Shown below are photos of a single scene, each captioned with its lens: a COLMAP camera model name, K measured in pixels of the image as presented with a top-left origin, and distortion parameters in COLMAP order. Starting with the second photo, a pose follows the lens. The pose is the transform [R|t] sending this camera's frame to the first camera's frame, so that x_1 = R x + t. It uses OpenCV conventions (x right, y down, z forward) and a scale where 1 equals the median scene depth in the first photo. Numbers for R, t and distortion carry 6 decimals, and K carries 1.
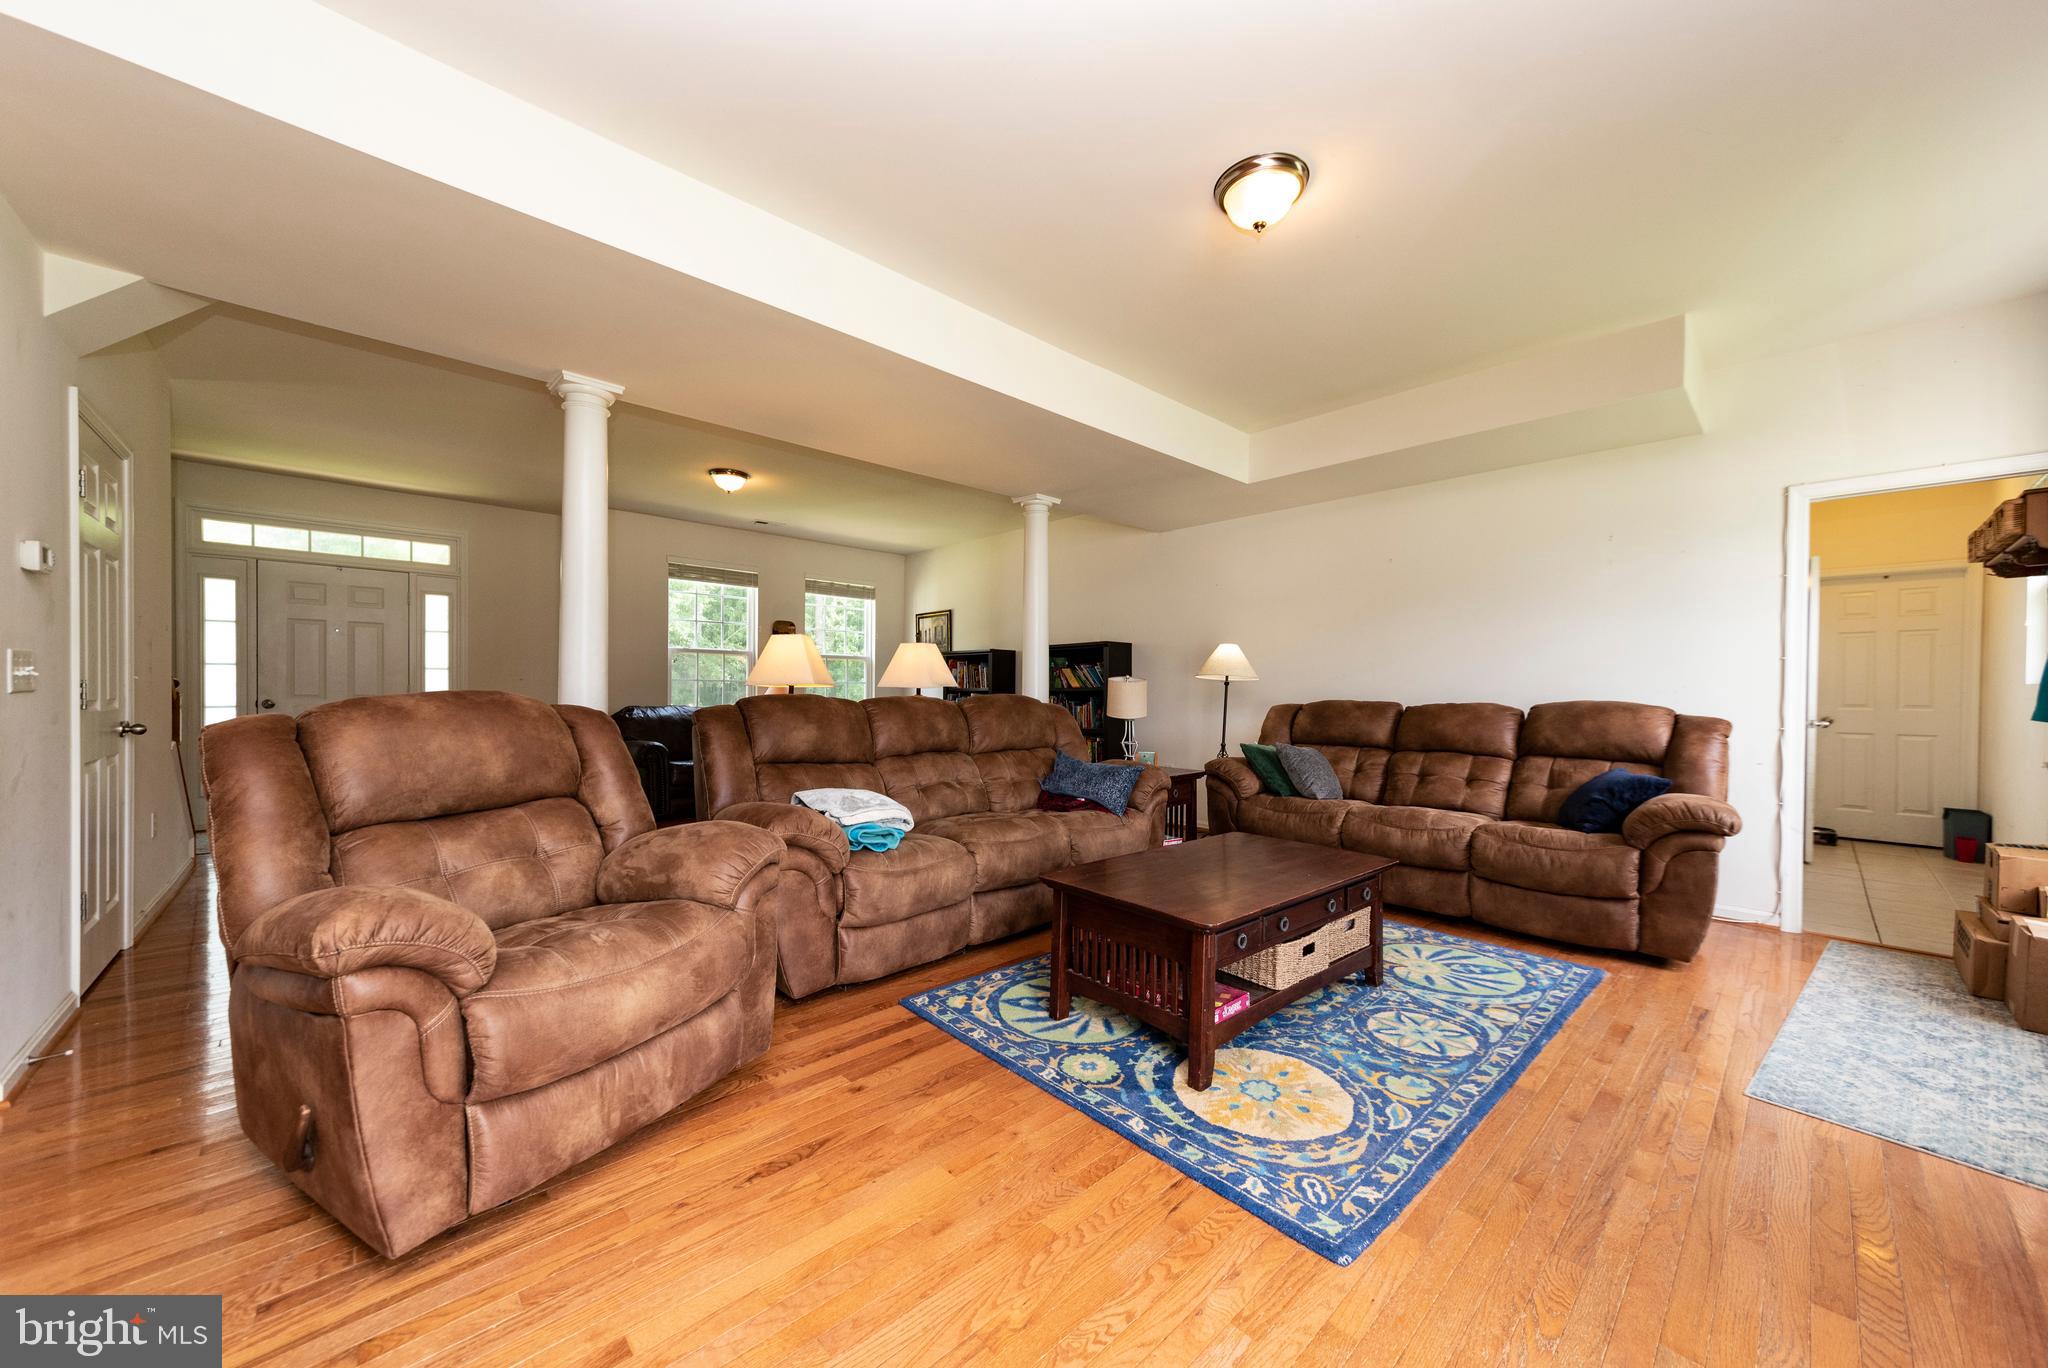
lens RADIAL K [[745.6, 0, 1018.3], [0, 745.6, 704.3], [0, 0, 1]] dist [-0.001068, 0.000125]
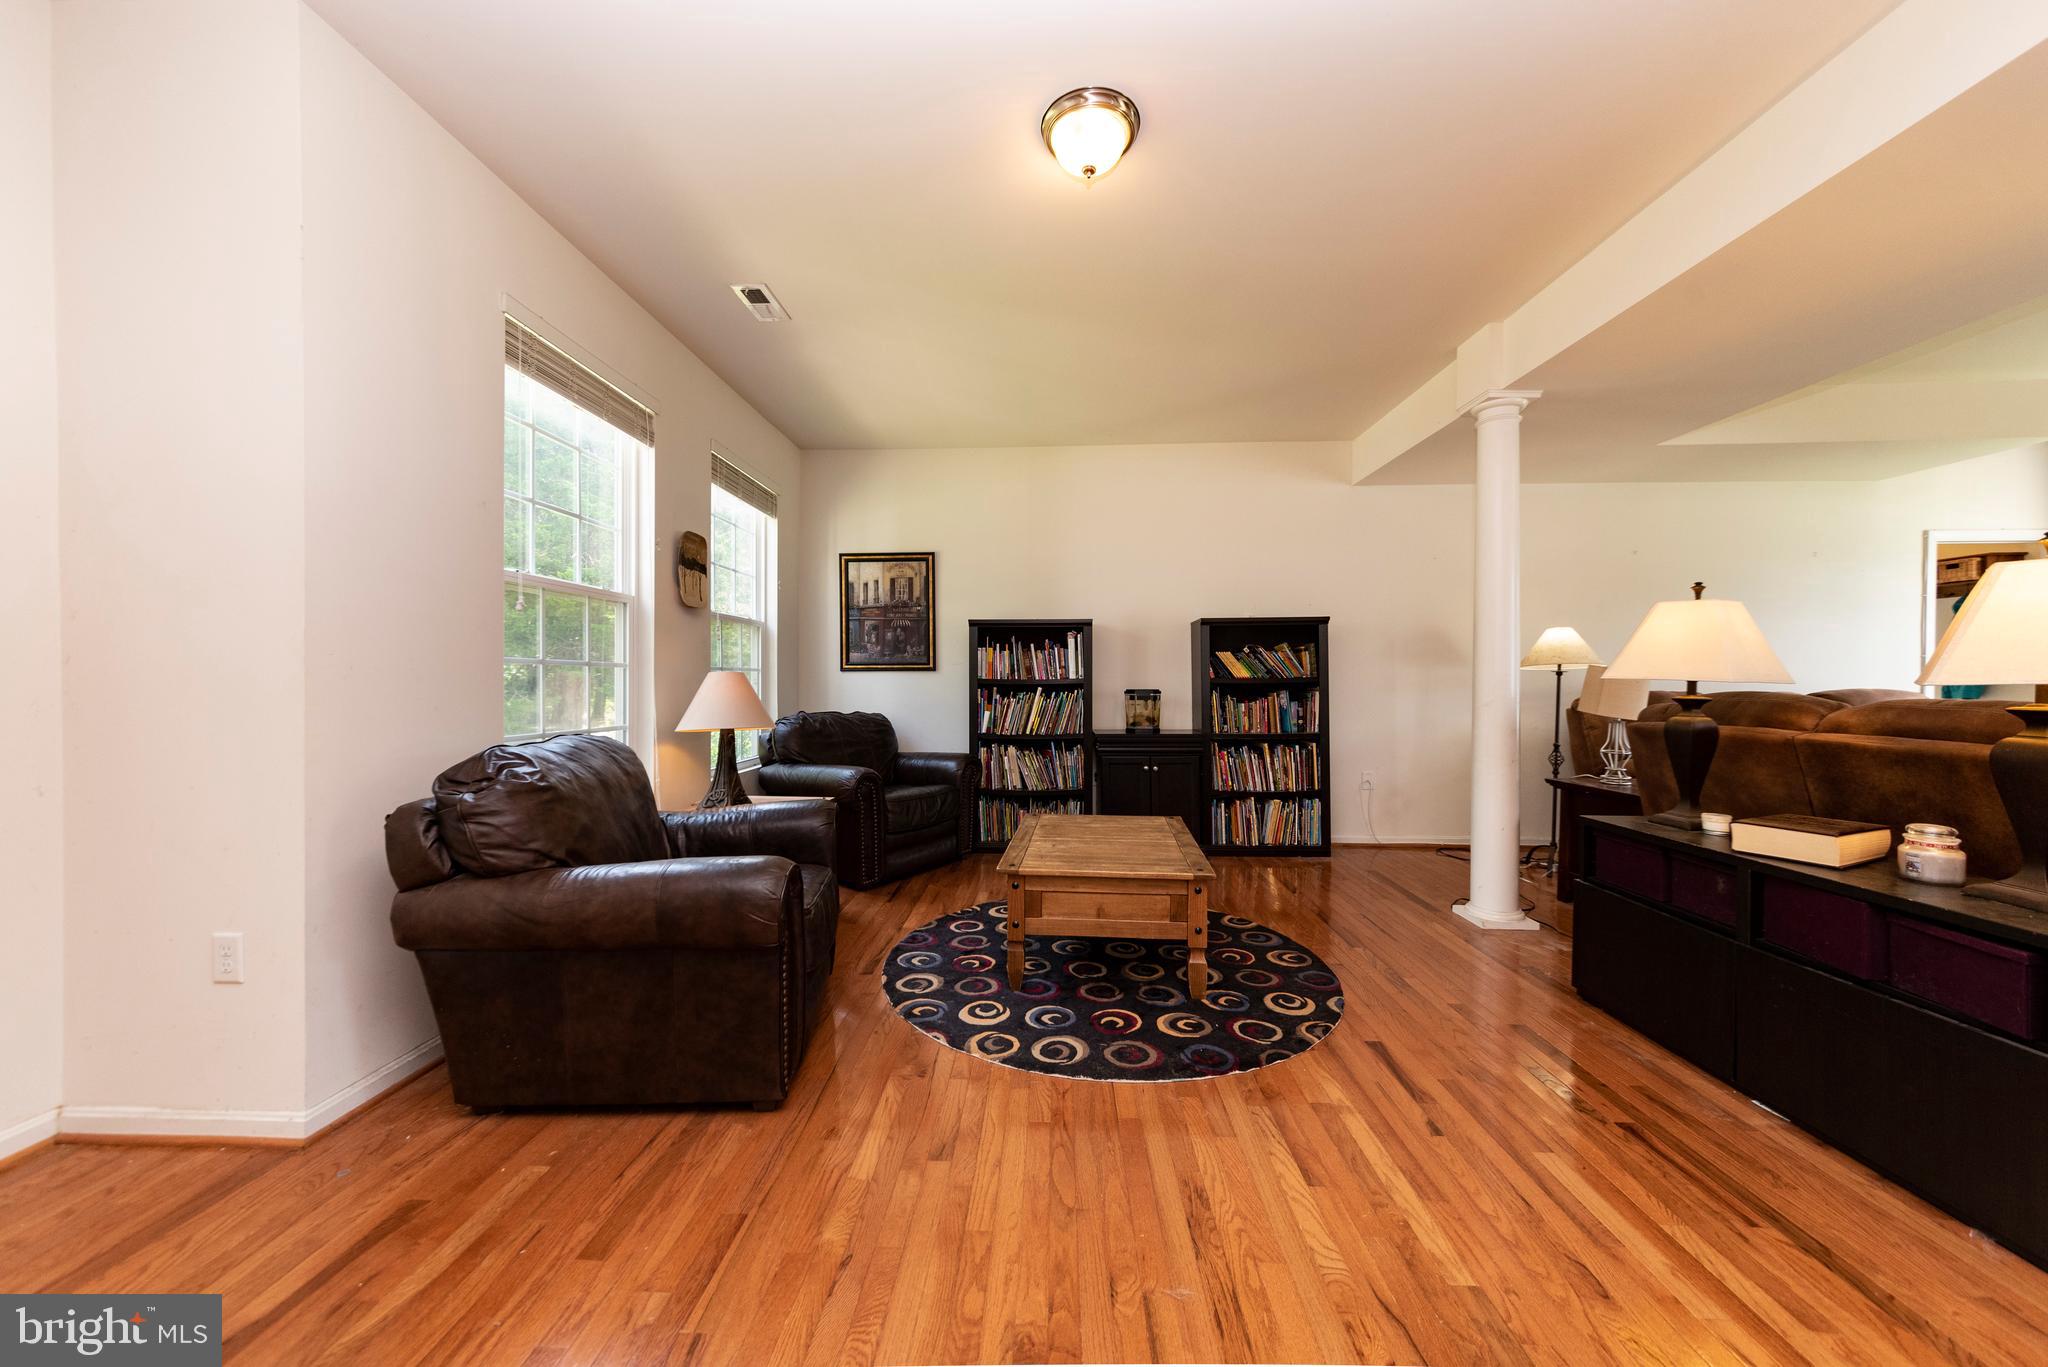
lens RADIAL K [[745.6, 0, 1018.3], [0, 745.6, 703.8], [0, 0, 1]] dist [-0.001068, 0.000125]
pose [[0.715111, -0.023413, 0.698619, -1.252787], [0.016002, 0.999725, 0.017124, -0.028640], [-0.698828, -0.001066, 0.715289, 1.336115]]
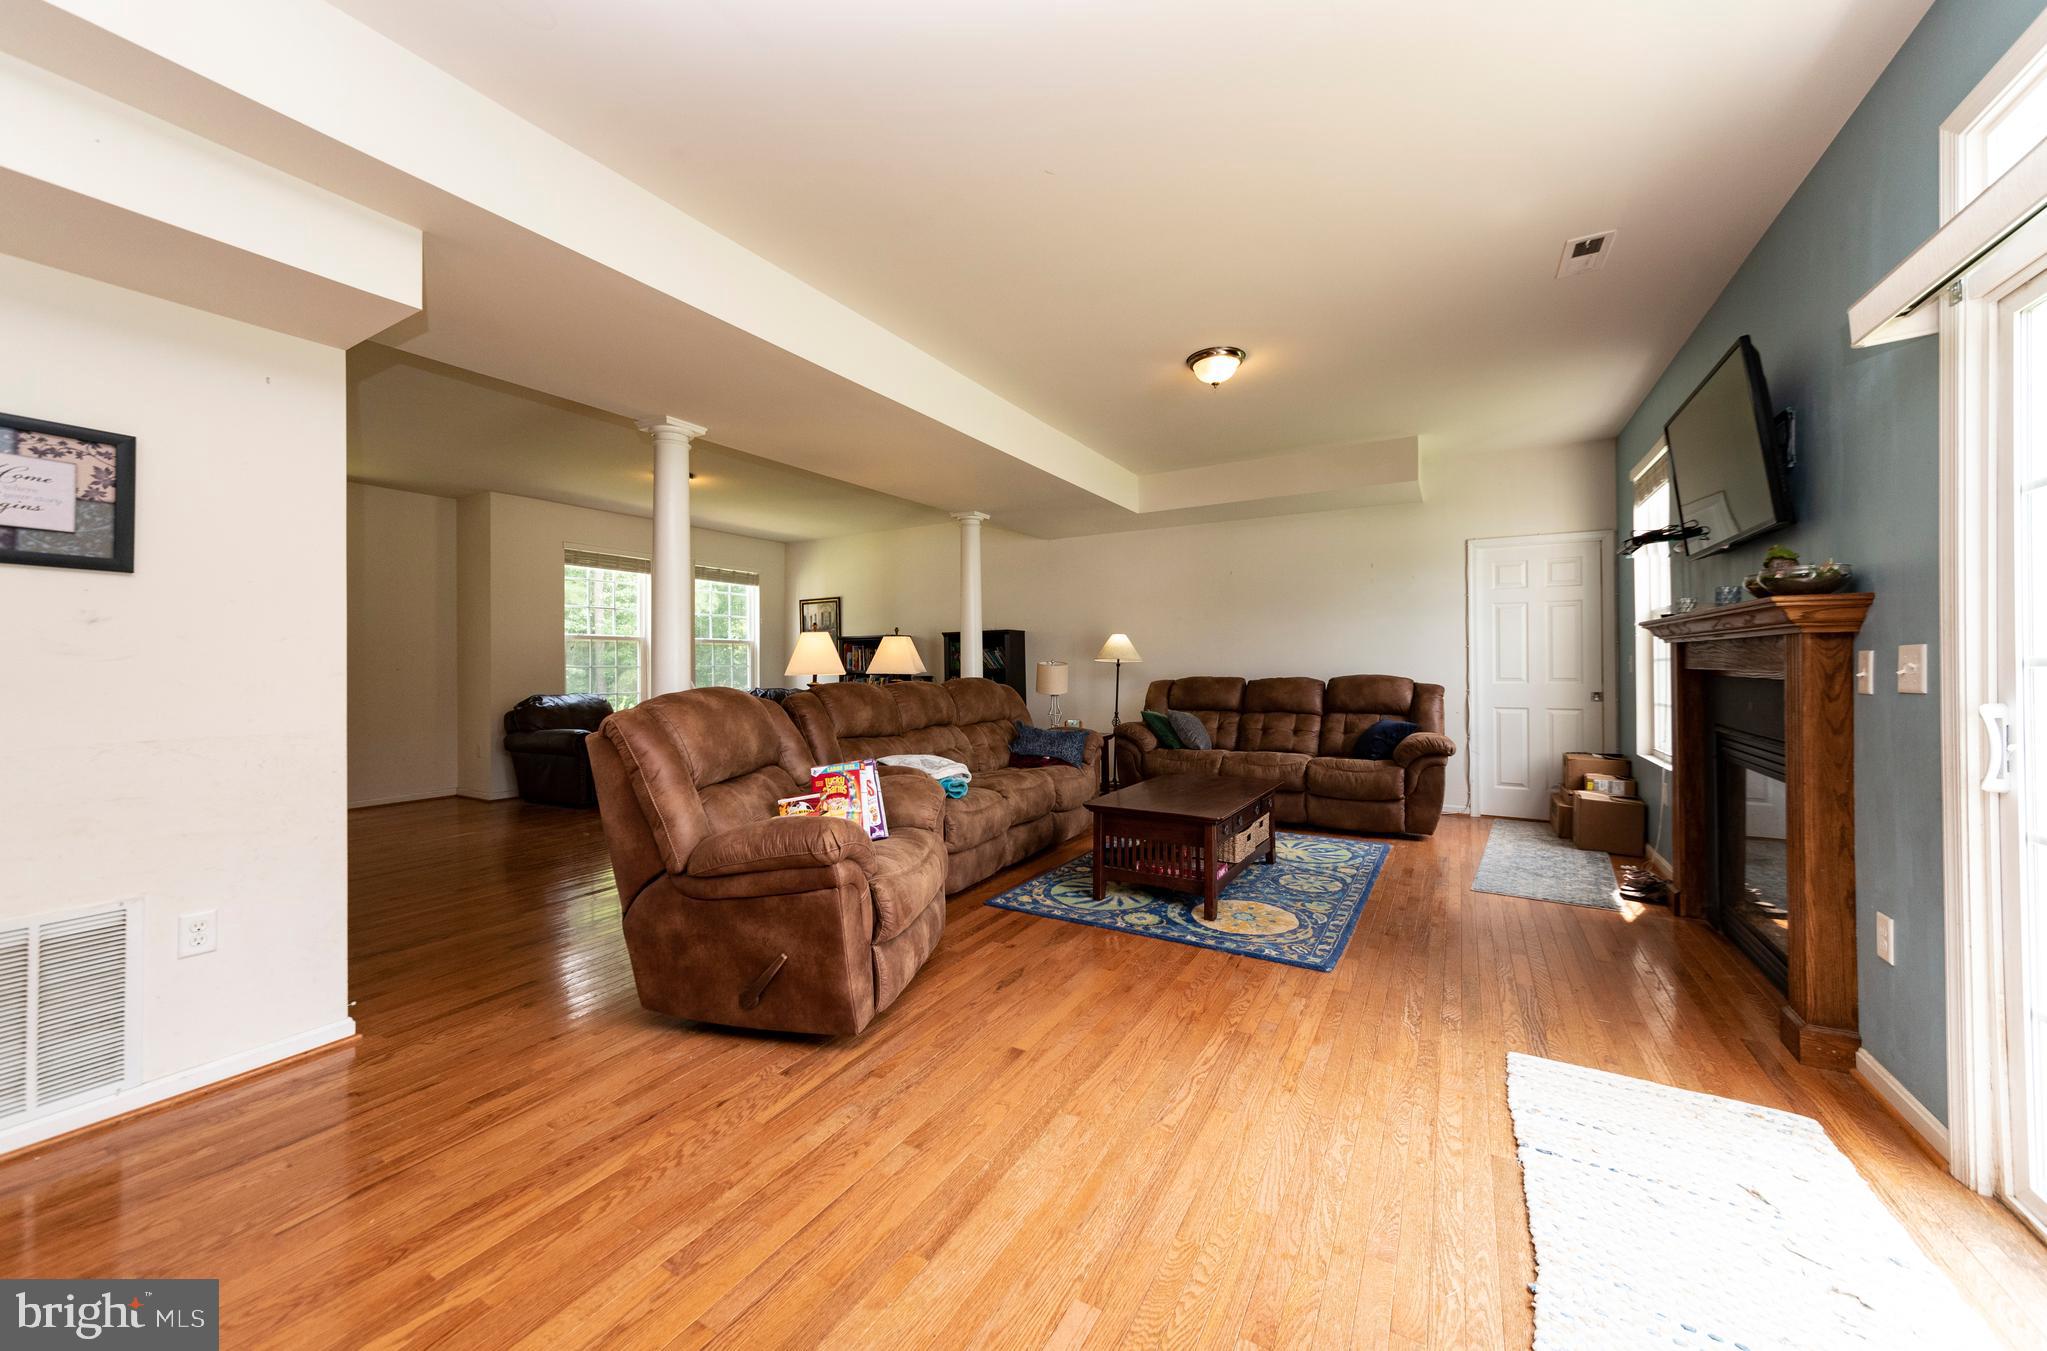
lens RADIAL K [[754.4, 0, 1023.5], [0, 754.4, 675.5], [0, 0, 1]] dist [0.001242, 0.005872]
pose [[0.955721, -0.019336, 0.293640, -0.417766], [0.020649, 0.999786, -0.001371, -0.018604], [-0.293550, 0.007373, 0.955915, -0.310876]]
